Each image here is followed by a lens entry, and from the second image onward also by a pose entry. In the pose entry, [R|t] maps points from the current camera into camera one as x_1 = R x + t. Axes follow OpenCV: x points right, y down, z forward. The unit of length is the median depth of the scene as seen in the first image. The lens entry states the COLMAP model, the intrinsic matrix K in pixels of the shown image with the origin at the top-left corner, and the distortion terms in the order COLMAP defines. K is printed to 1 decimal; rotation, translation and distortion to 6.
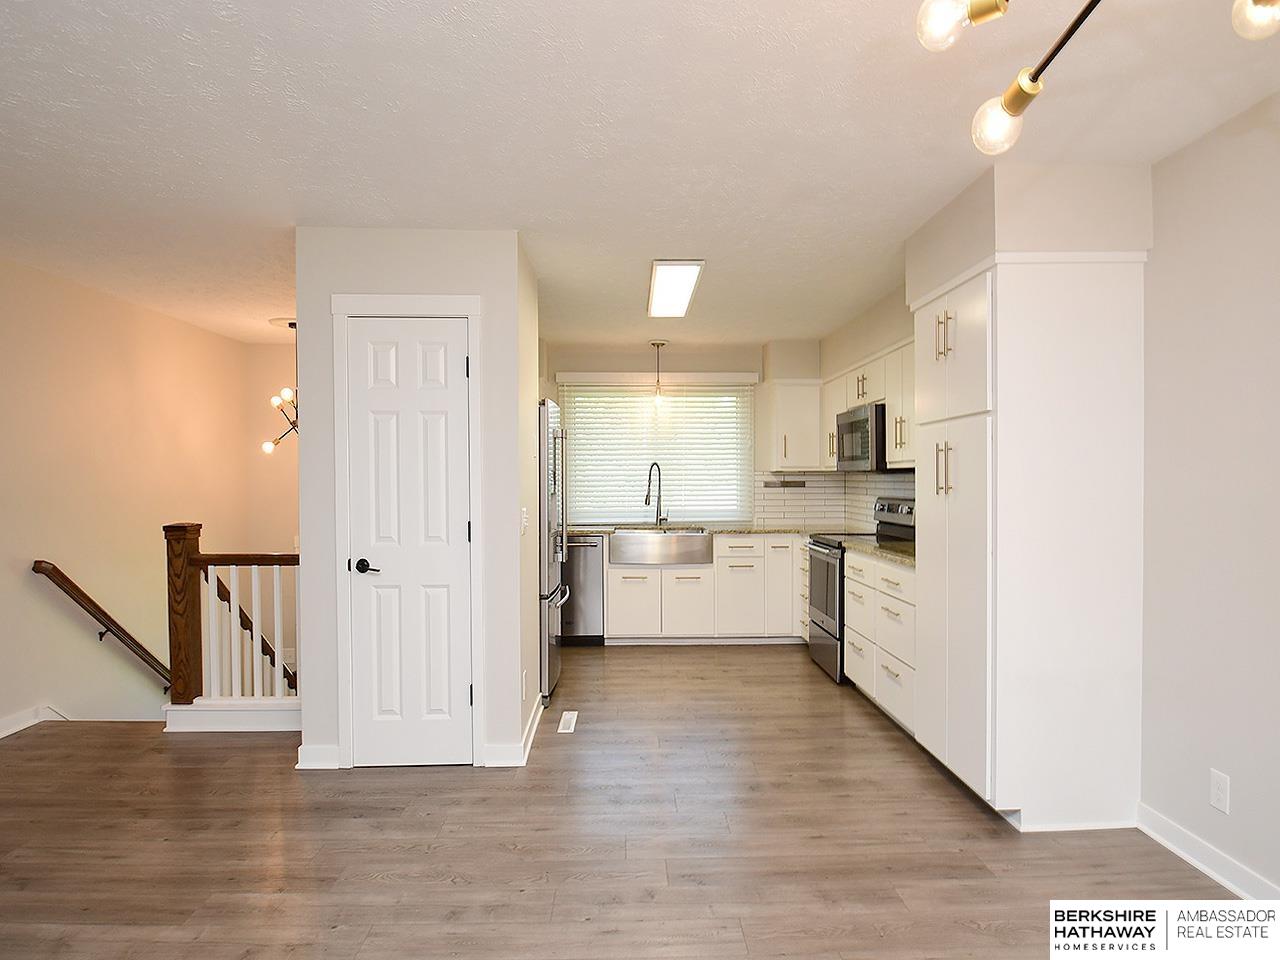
lens RADIAL K [[684.3, 0, 610.0], [0, 684.3, 488.4], [0, 0, 1]] dist [-0.015641, -0.001727]
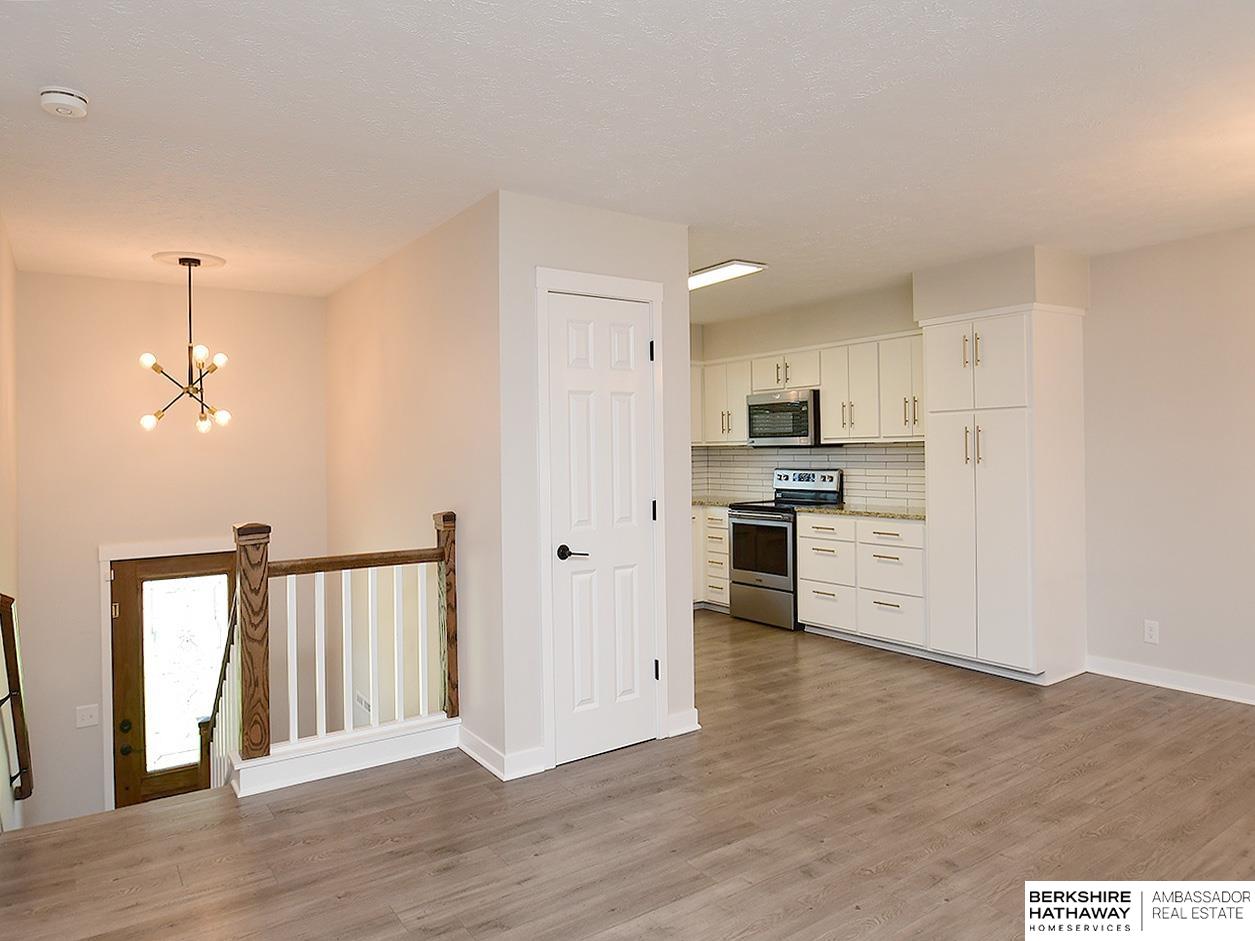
lens RADIAL K [[803.6, 0, 612.2], [0, 803.6, 452.9], [0, 0, 1]] dist [-0.026166, -0.003739]
pose [[0.842581, -0.015205, 0.538355, -0.781896], [0.022086, 0.999736, -0.006330, -0.014563], [-0.538116, 0.017223, 0.842695, 0.010829]]
